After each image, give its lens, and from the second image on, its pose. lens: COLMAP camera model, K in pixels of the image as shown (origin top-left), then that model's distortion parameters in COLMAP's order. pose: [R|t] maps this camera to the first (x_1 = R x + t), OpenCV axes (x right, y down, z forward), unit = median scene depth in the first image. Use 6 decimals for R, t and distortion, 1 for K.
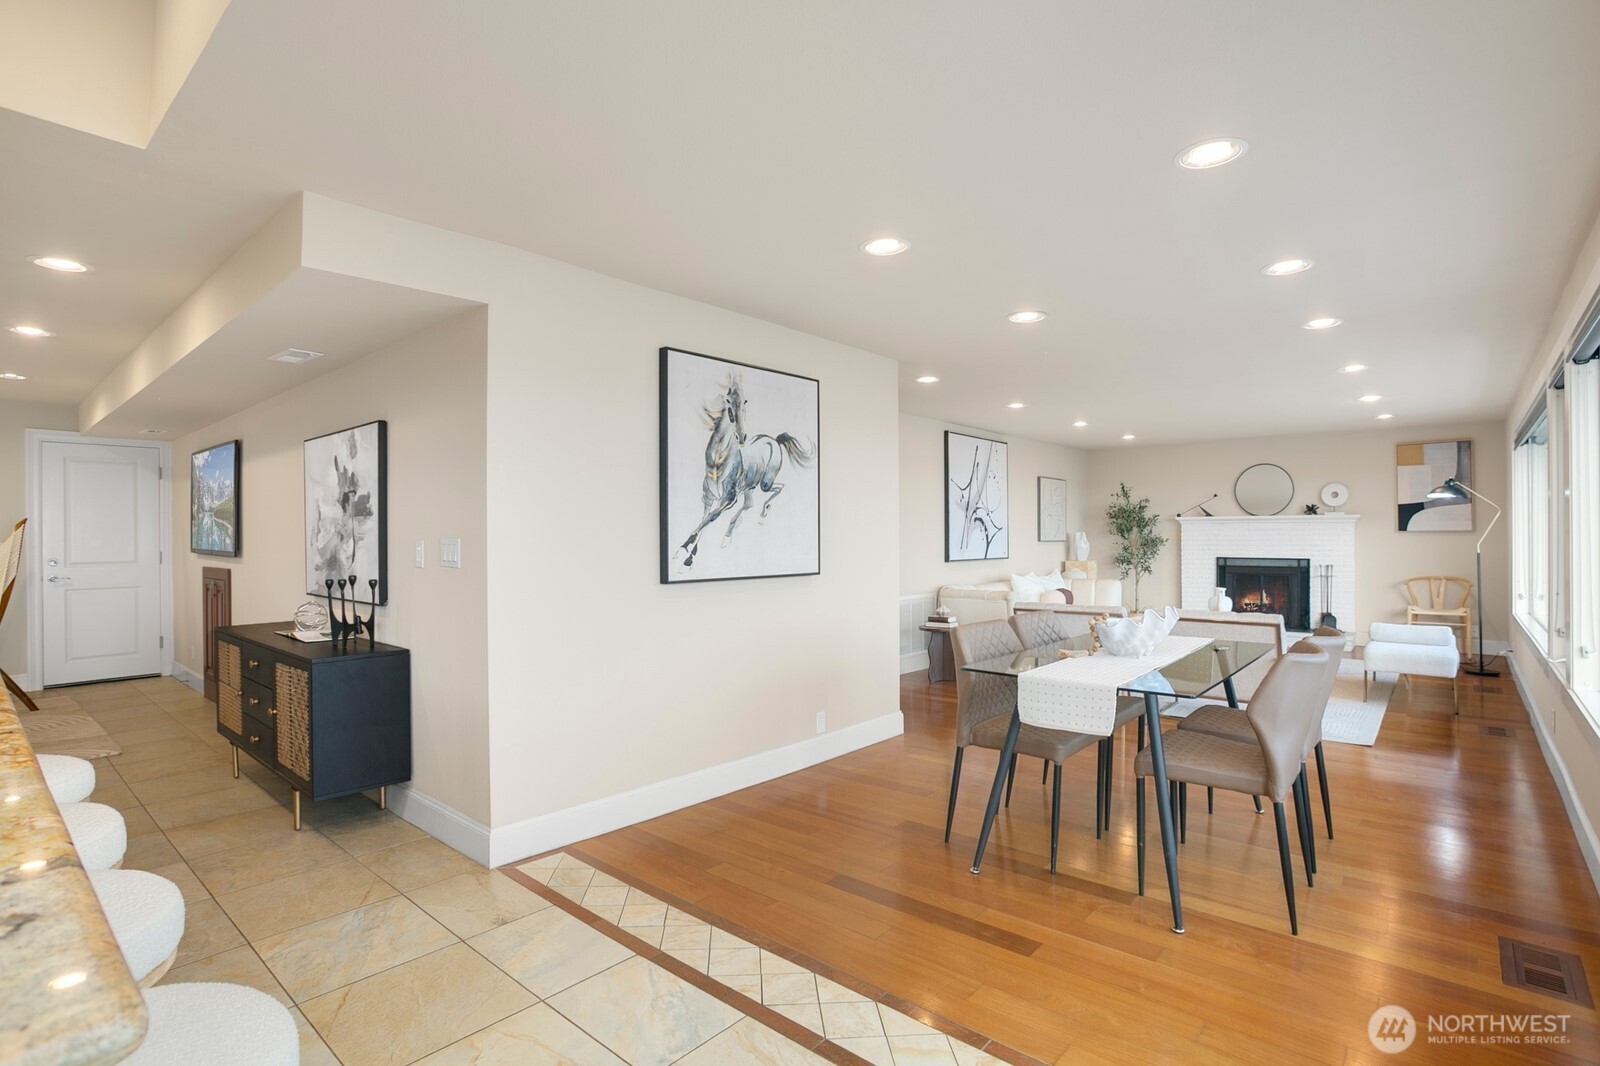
lens RADIAL K [[780.3, 0, 788.6], [0, 780.3, 530.9], [0, 0, 1]] dist [-0.081609, 0.042997]
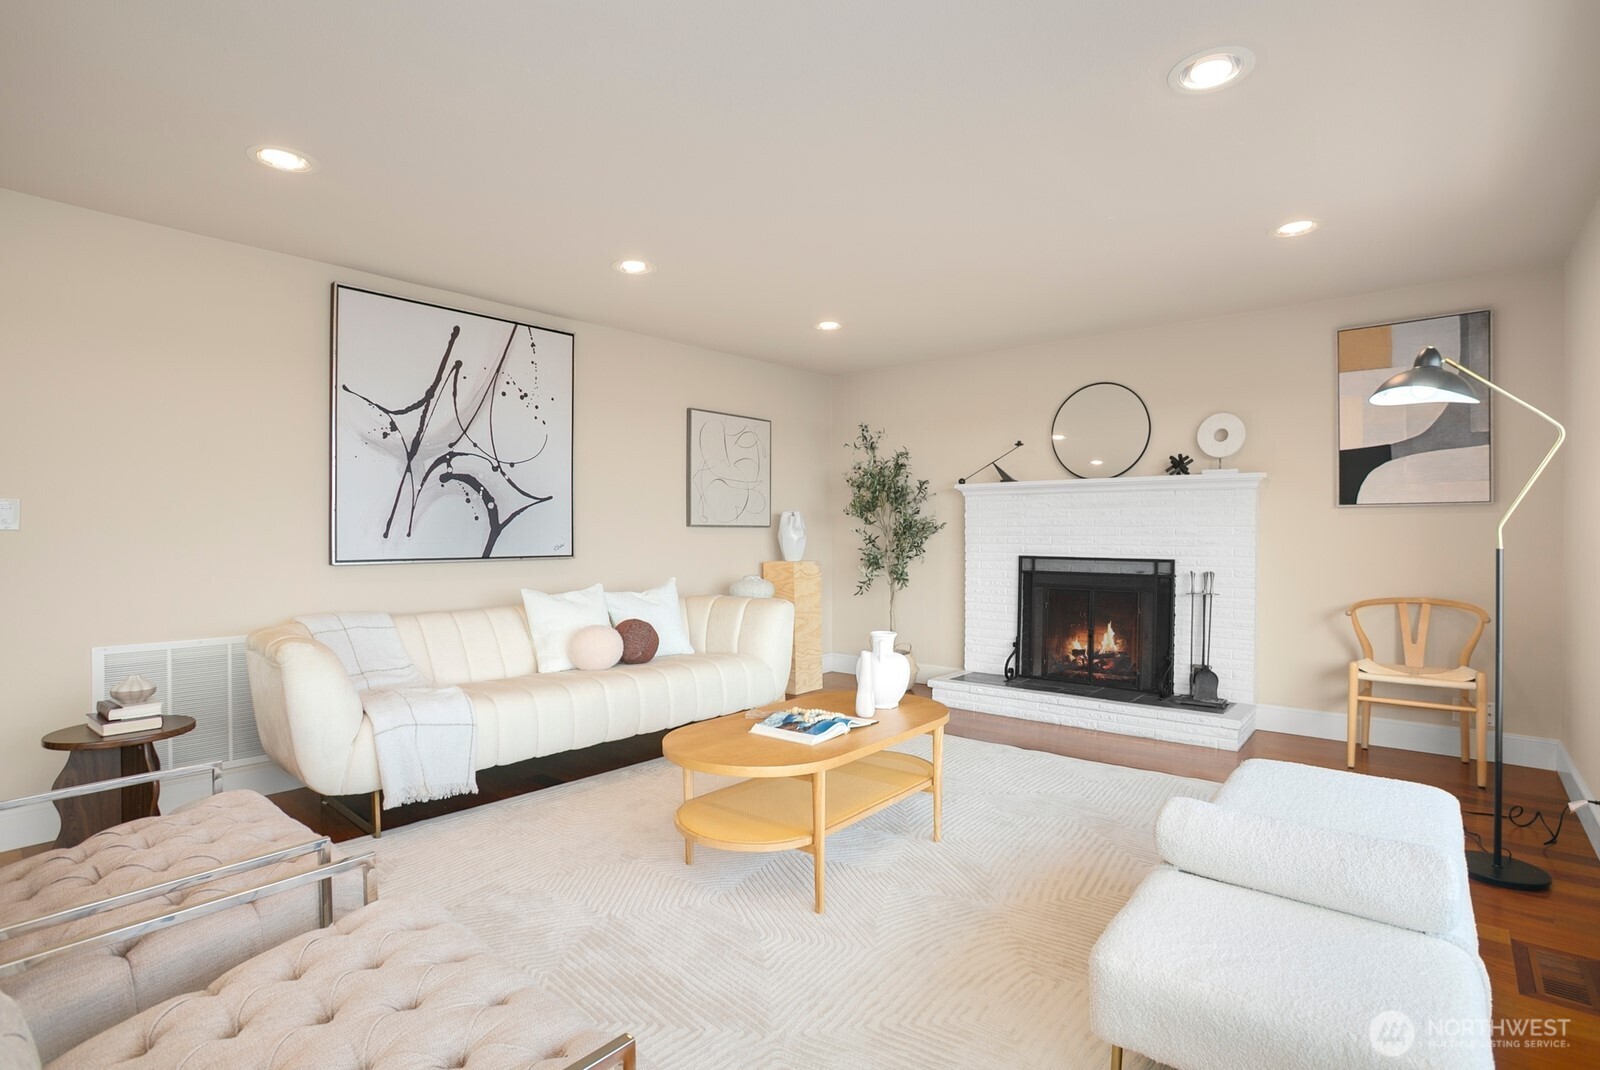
lens RADIAL K [[785.4, 0, 797.1], [0, 785.4, 539.8], [0, 0, 1]] dist [-0.074519, 0.044002]
pose [[0.999964, 0.002166, 0.008225, 0.560784], [-0.002289, 0.999886, 0.014924, 0.020871], [-0.008192, -0.014942, 0.999855, 0.624221]]
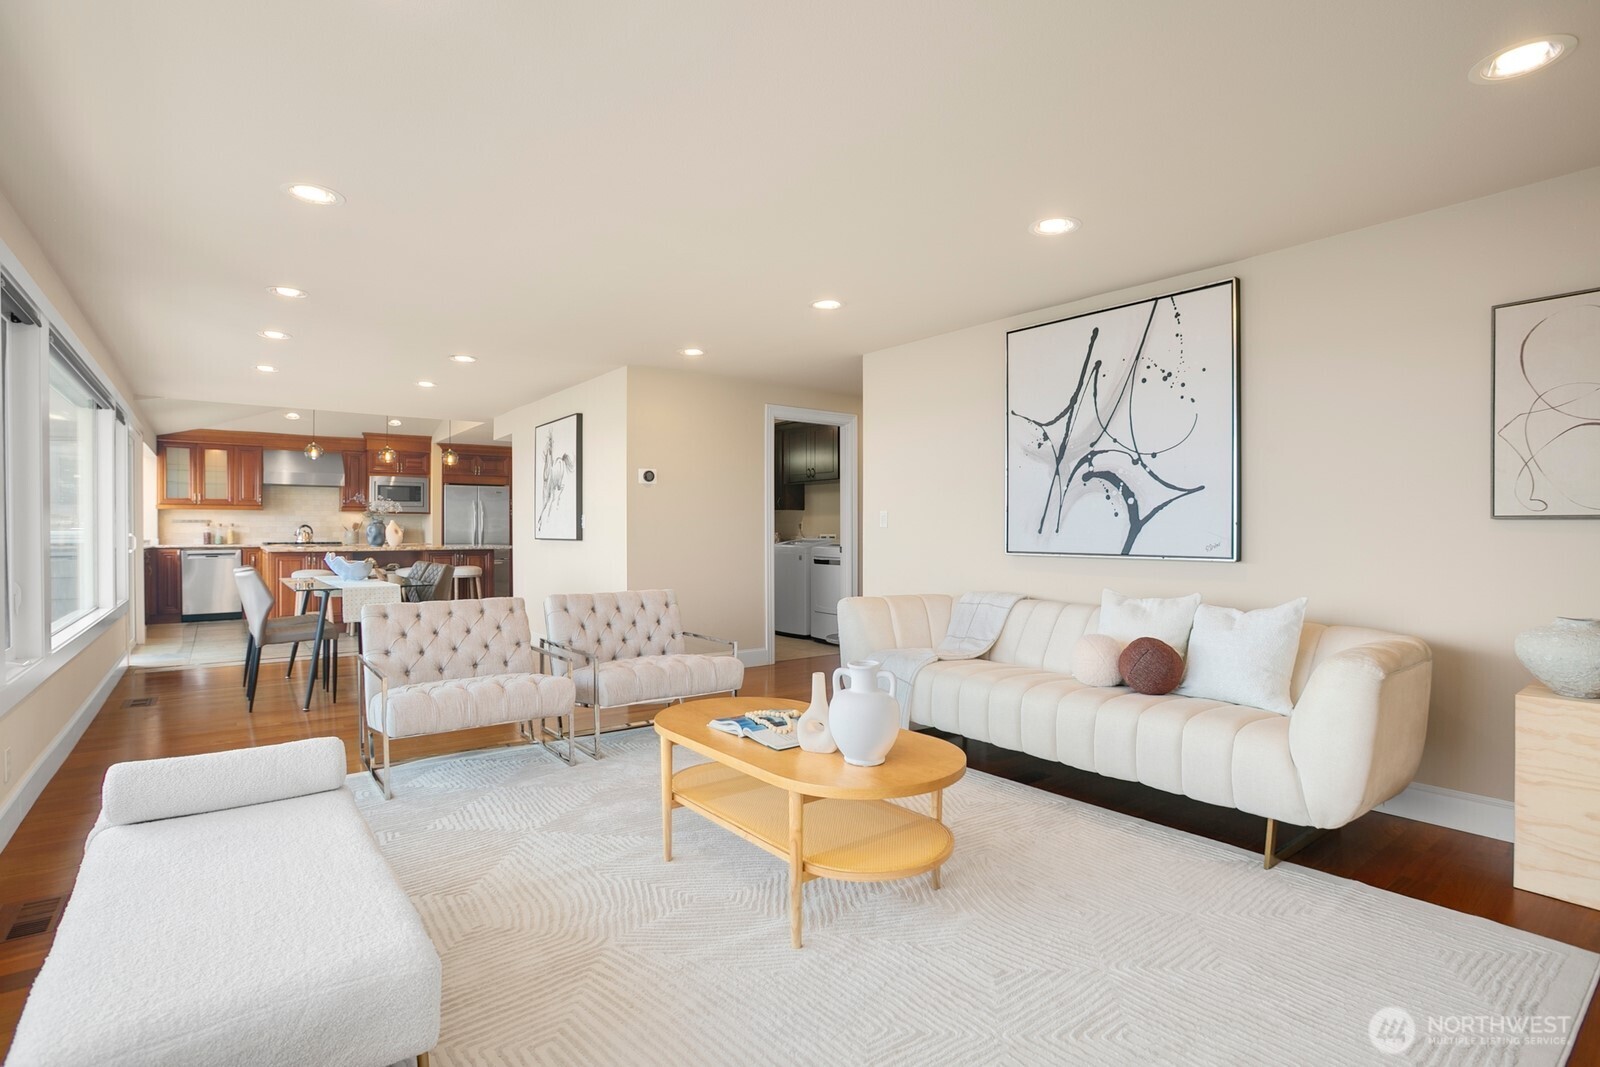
lens RADIAL K [[780.3, 0, 788.6], [0, 780.3, 531.4], [0, 0, 1]] dist [-0.081609, 0.042997]
pose [[-0.192120, 0.004103, -0.981363, 0.950531], [0.004866, 0.999983, 0.003228, 0.023483], [0.981359, -0.004155, -0.192137, 1.107479]]
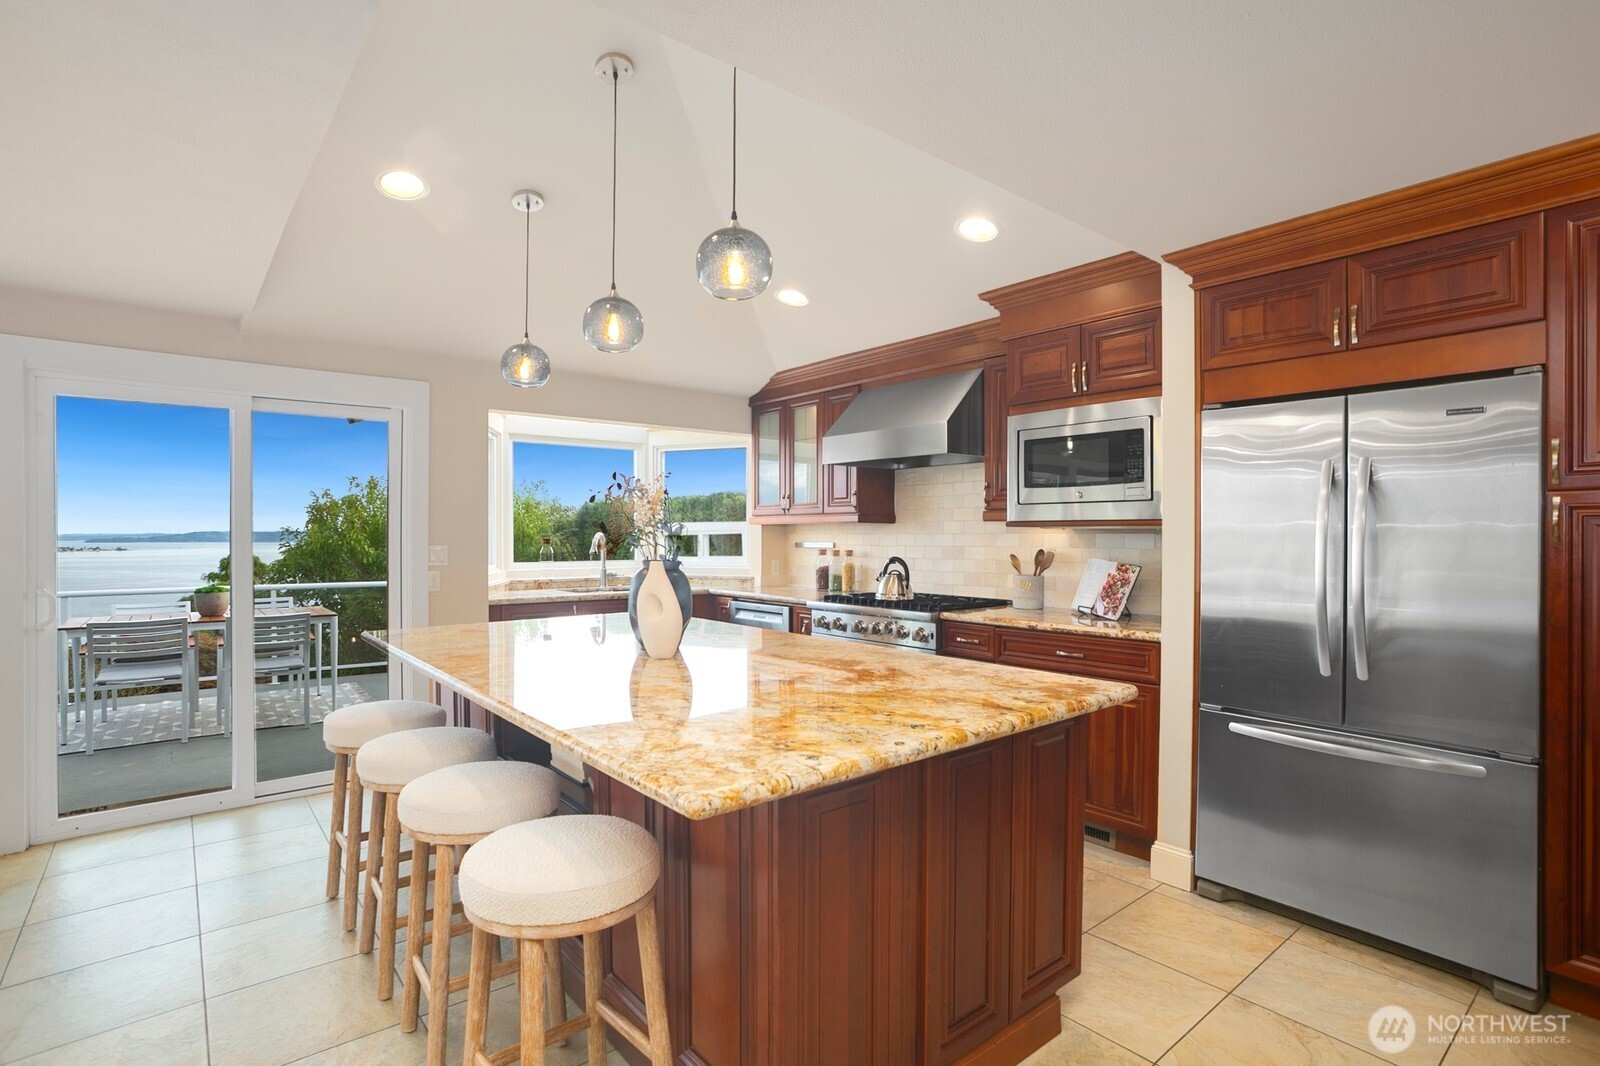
lens RADIAL K [[785.4, 0, 797.1], [0, 785.4, 537.8], [0, 0, 1]] dist [-0.074519, 0.044002]
pose [[-0.987689, 0.003412, 0.156392, -0.414395], [0.003878, 0.999989, 0.002670, -0.007492], [-0.156381, 0.003244, -0.987692, 0.506434]]
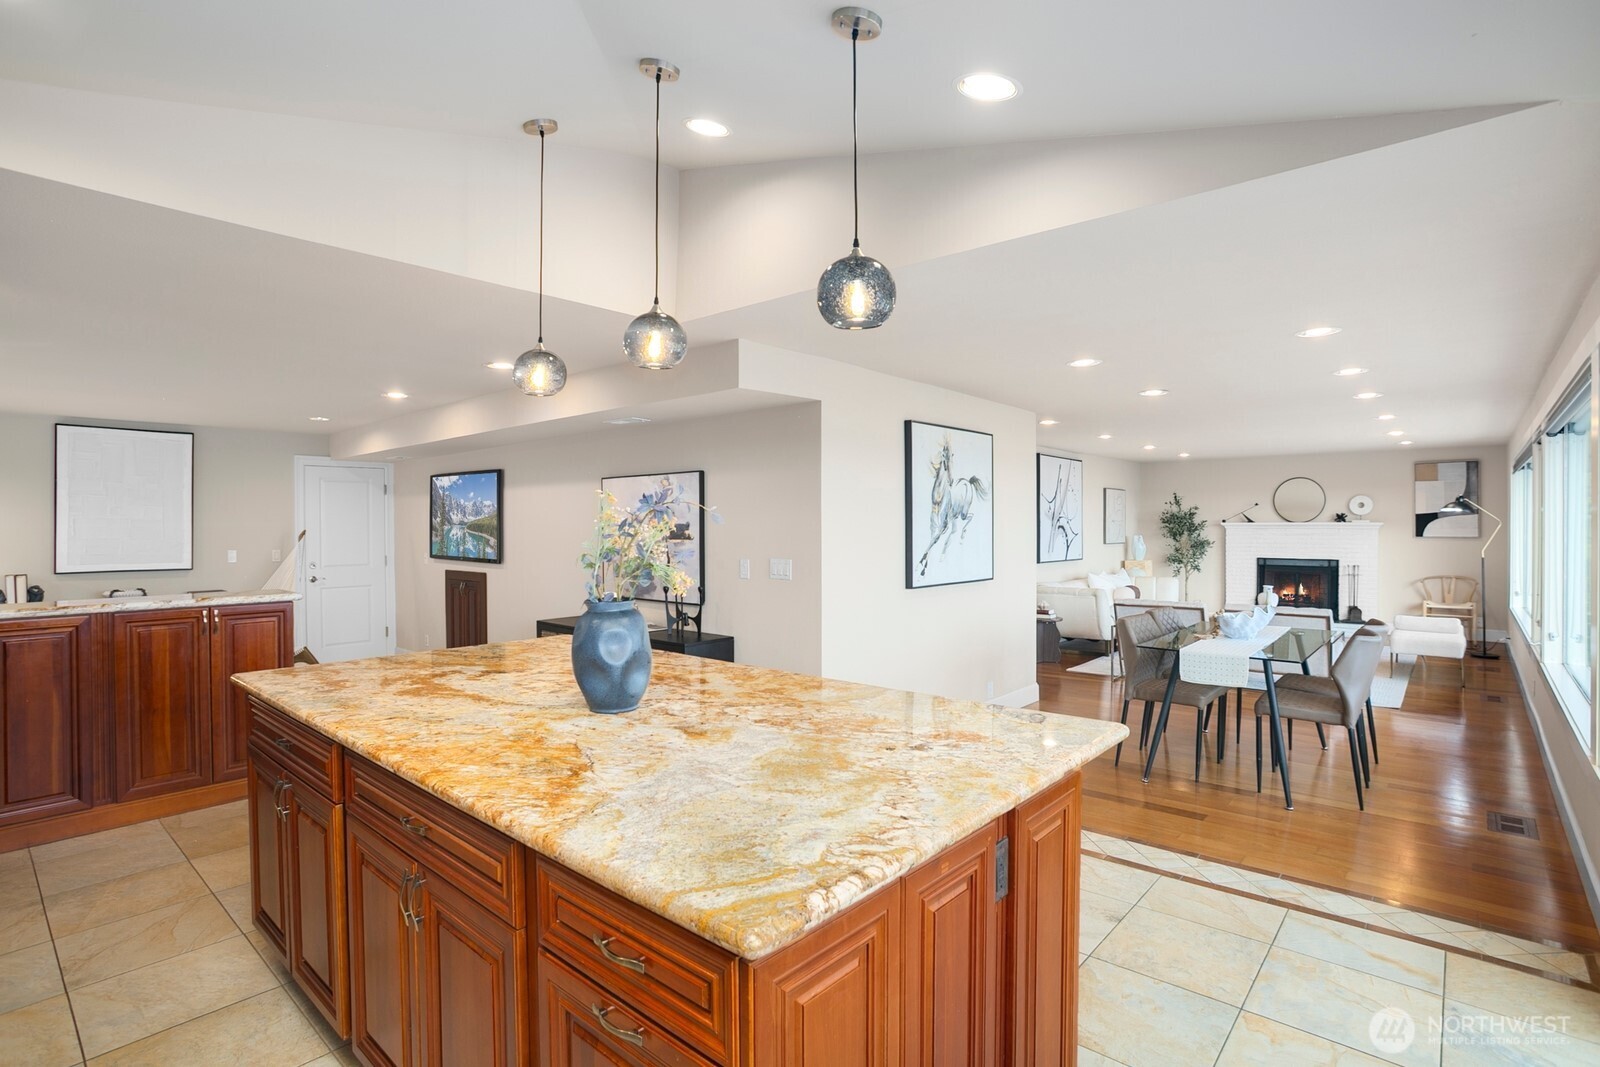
lens RADIAL K [[779.5, 0, 803.3], [0, 779.5, 528.5], [0, 0, 1]] dist [-0.076535, 0.043797]
pose [[0.999982, 0.001198, 0.005922, -0.191393], [-0.001258, 0.999947, 0.010172, -0.029484], [-0.005910, -0.010179, 0.999931, -0.216348]]
